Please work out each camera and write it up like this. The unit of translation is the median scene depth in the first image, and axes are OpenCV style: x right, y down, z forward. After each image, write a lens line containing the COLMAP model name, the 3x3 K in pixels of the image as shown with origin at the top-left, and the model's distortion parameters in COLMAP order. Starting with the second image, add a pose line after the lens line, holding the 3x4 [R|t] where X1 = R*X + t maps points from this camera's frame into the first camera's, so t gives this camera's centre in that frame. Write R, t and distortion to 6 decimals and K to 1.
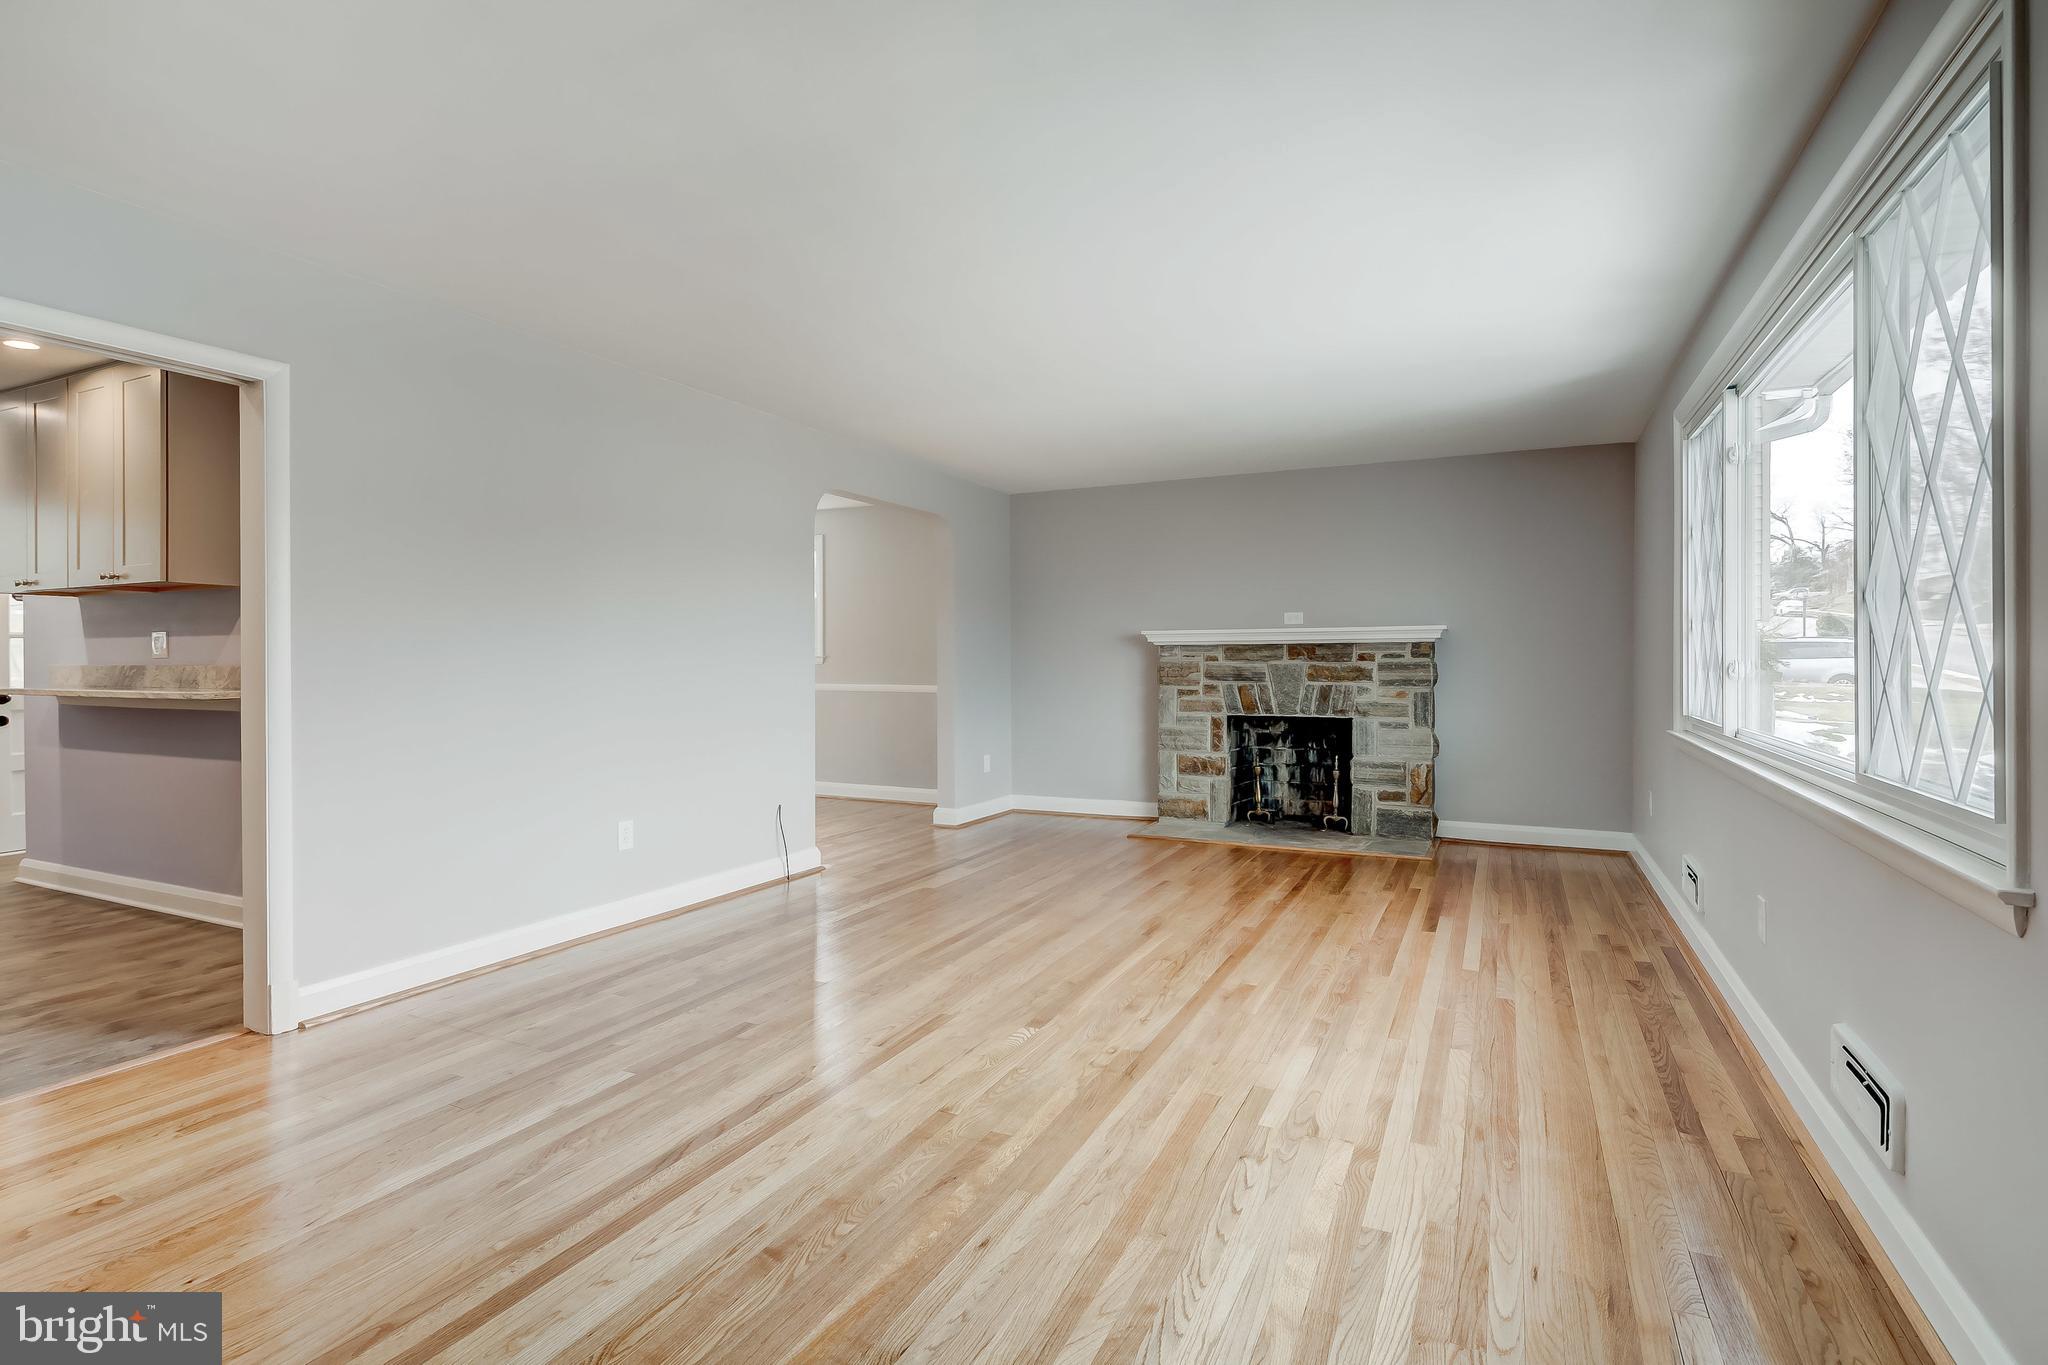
lens RADIAL K [[1020.0, 0, 1020.1], [0, 1020.0, 697.2], [0, 0, 1]] dist [0.002057, 0.000230]
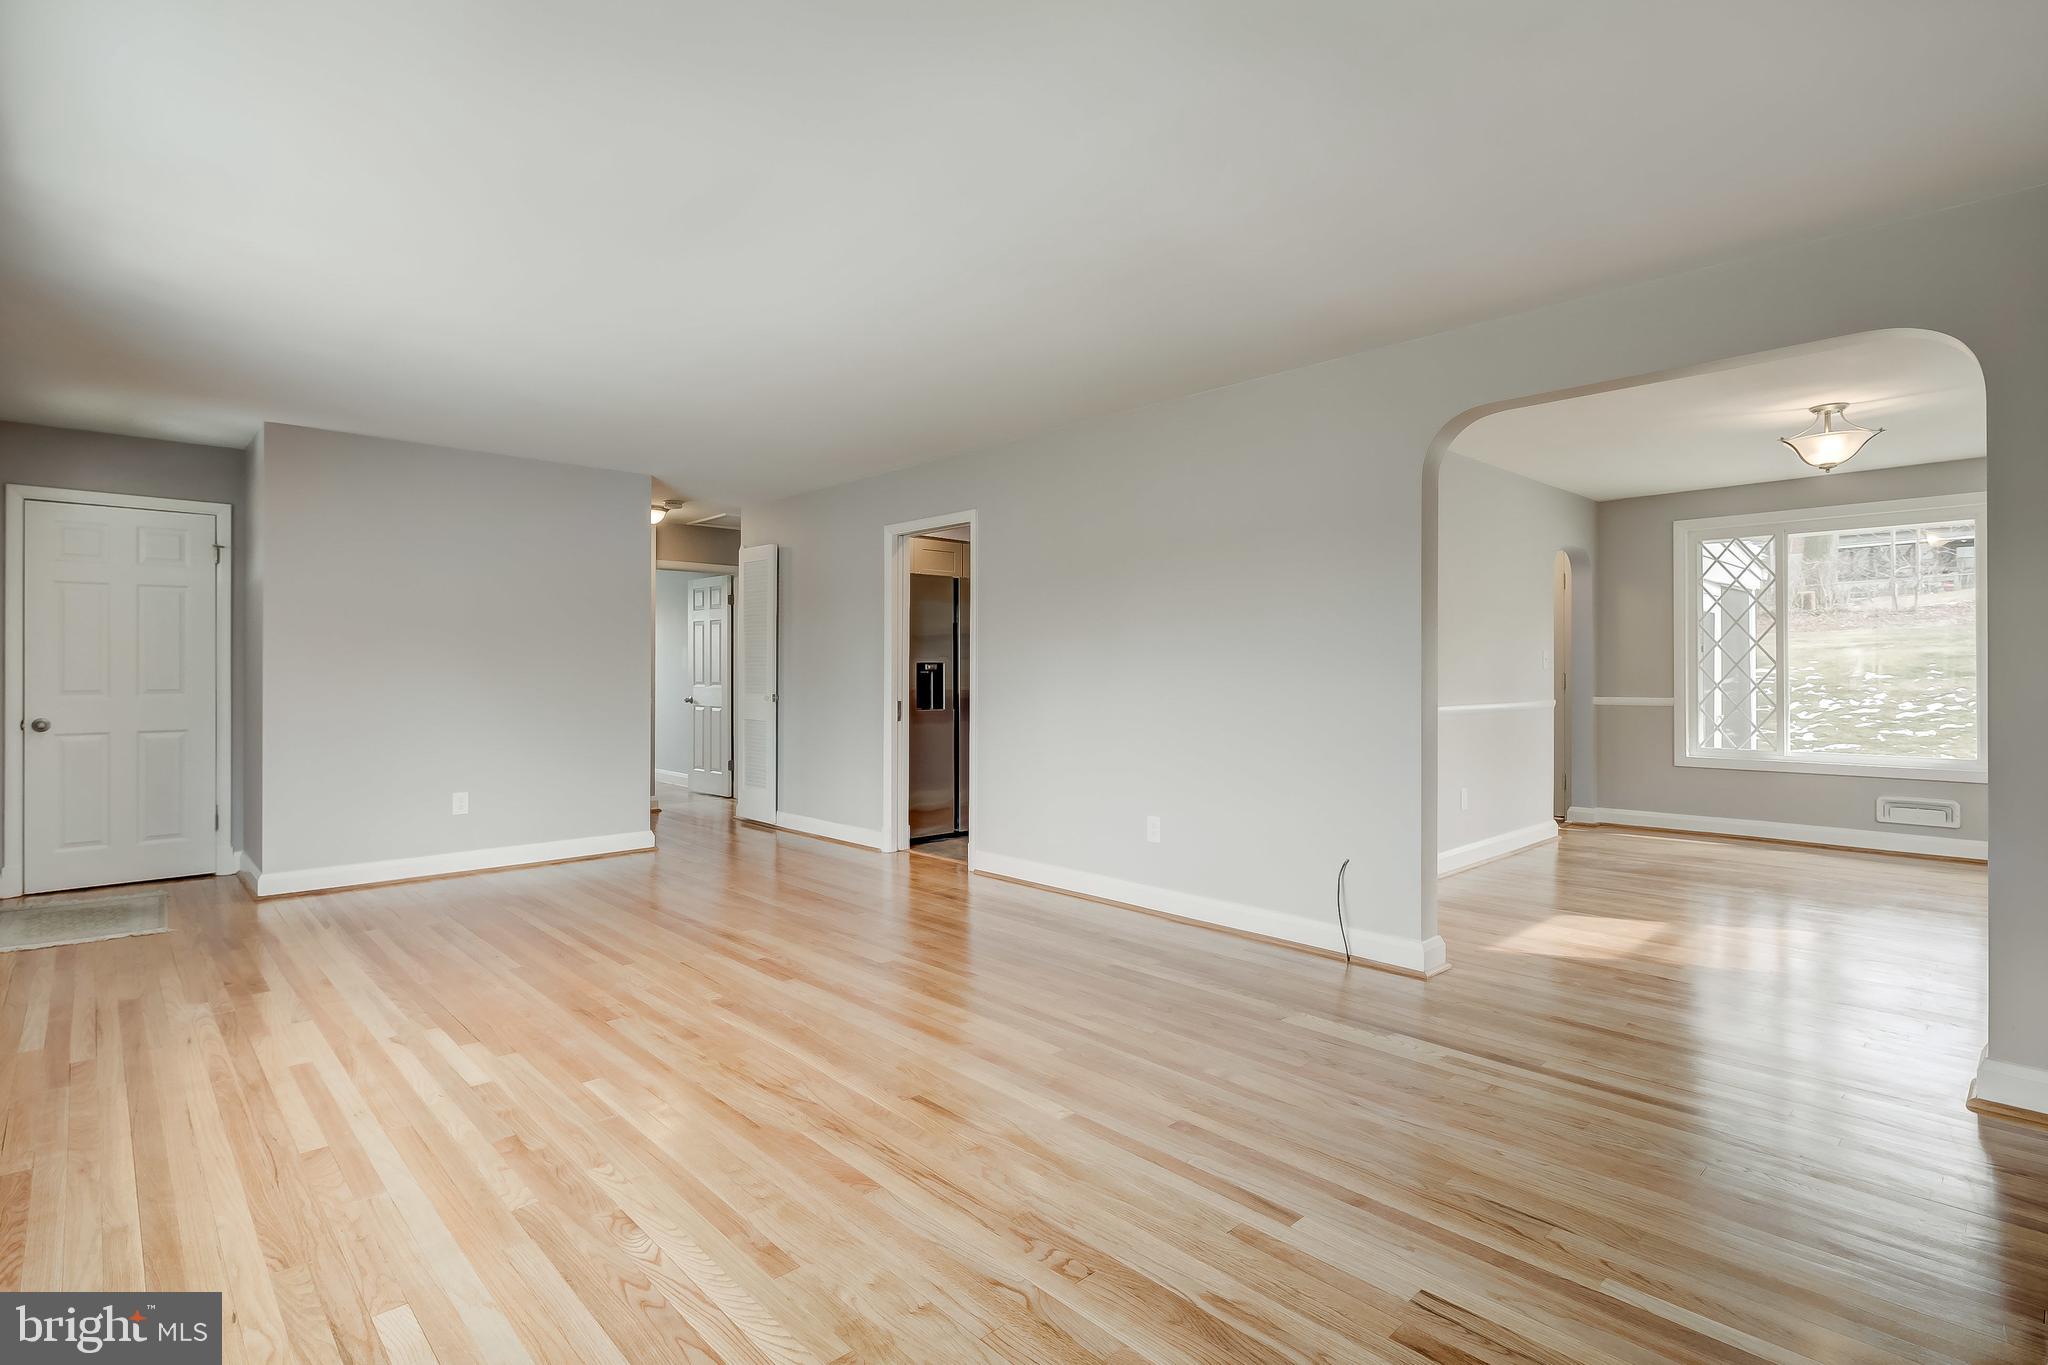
lens RADIAL K [[997.9, 0, 1021.4], [0, 997.9, 671.2], [0, 0, 1]] dist [0.002200, 0.000144]
pose [[-0.367293, 0.004527, -0.930094, 0.885476], [-0.029029, 0.999445, 0.016328, -0.066190], [0.929652, 0.032997, -0.366958, 1.653175]]
